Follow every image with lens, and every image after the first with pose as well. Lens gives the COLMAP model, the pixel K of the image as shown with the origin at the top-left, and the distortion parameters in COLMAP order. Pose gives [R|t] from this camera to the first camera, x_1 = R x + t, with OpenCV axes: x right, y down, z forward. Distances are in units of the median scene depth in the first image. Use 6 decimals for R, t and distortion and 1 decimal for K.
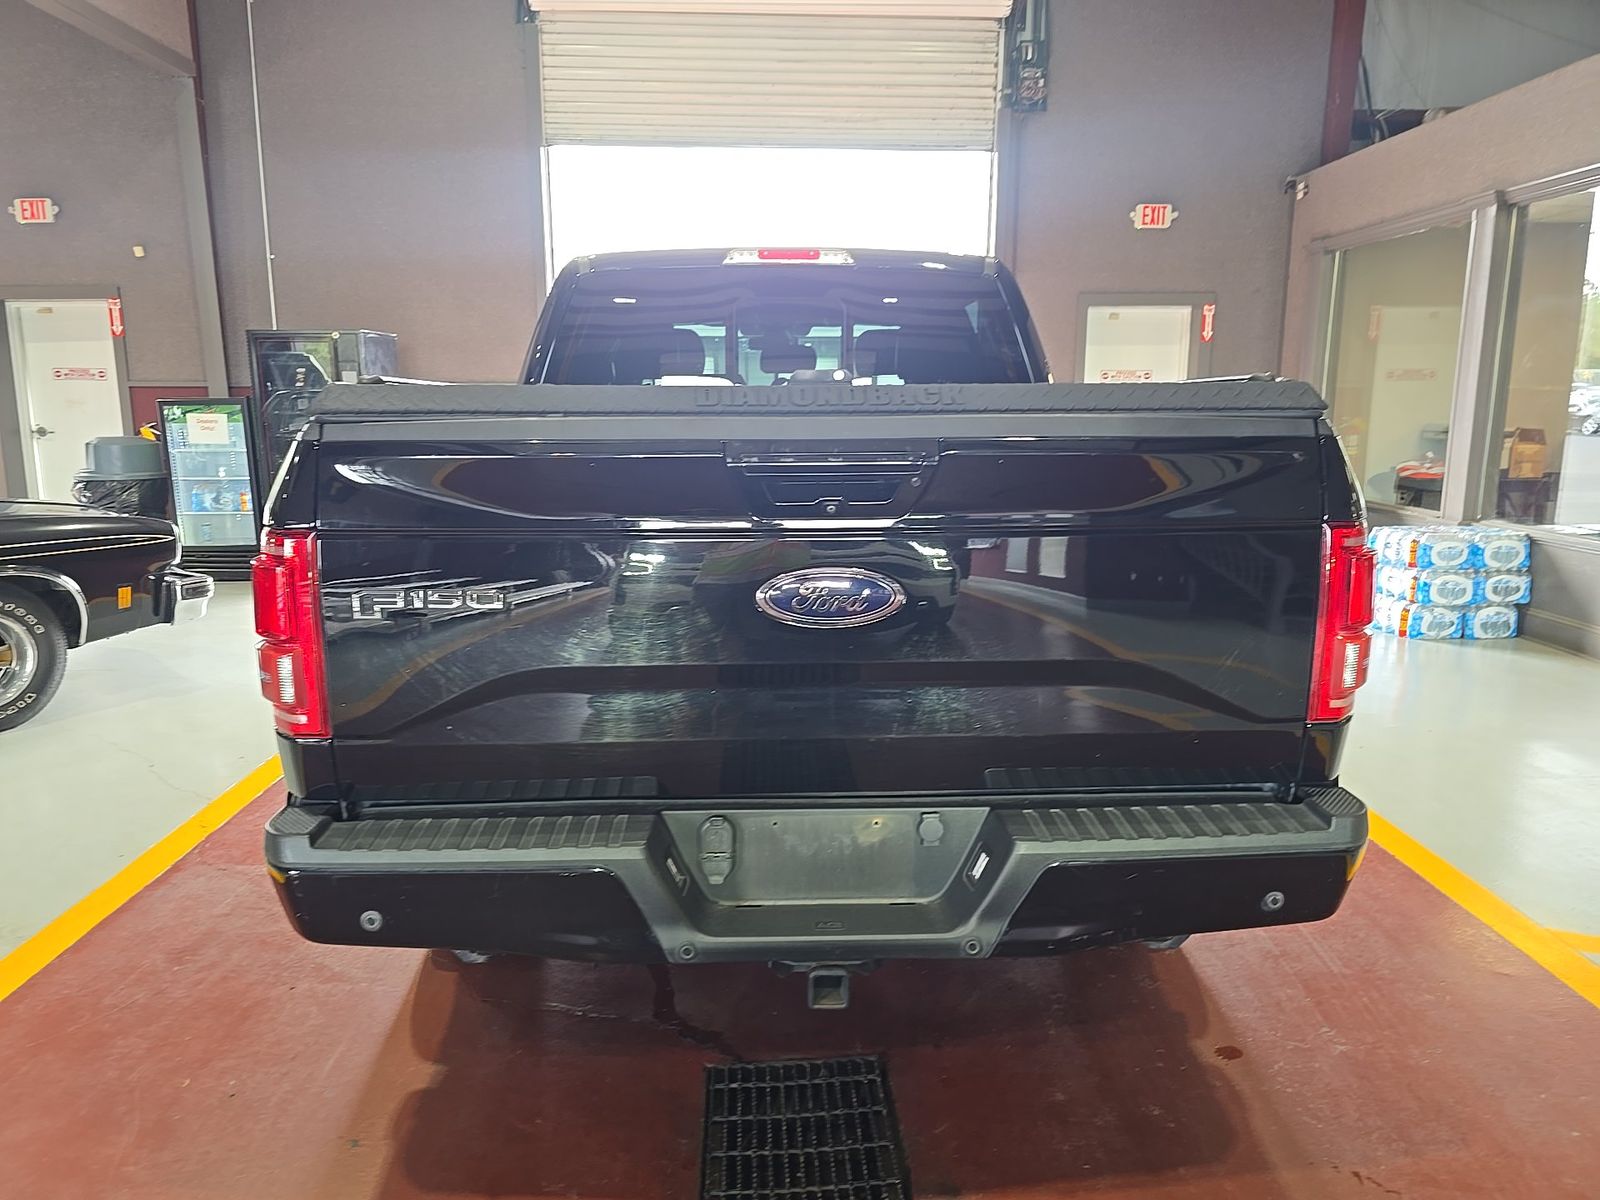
lens RADIAL K [[1088.1, 0, 803.7], [0, 1088.1, 592.7], [0, 0, 1]] dist [0.017271, -0.004390]
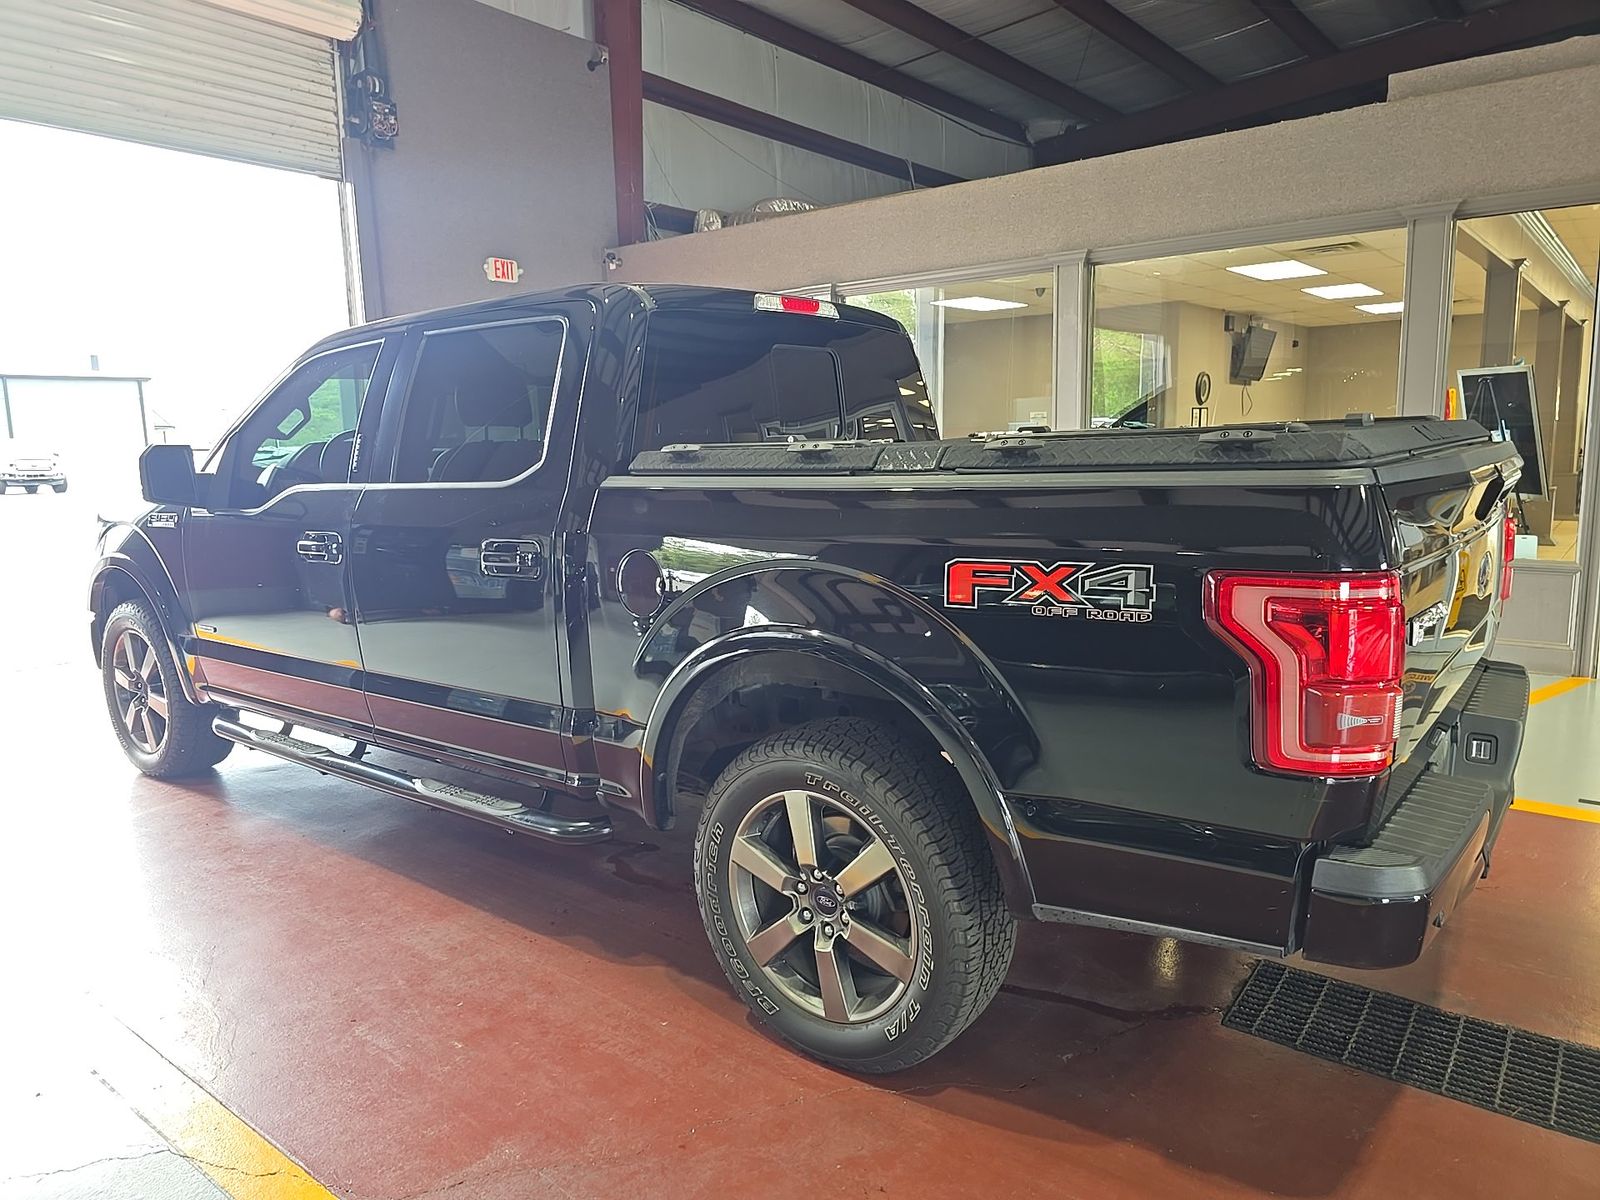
lens RADIAL K [[1088.1, 0, 803.7], [0, 1088.1, 592.7], [0, 0, 1]] dist [0.017271, -0.004390]
pose [[0.651635, -0.121684, 0.748709, -0.307871], [0.153569, 0.987772, 0.026880, -0.028576], [-0.742824, 0.097462, 0.662354, 0.138106]]
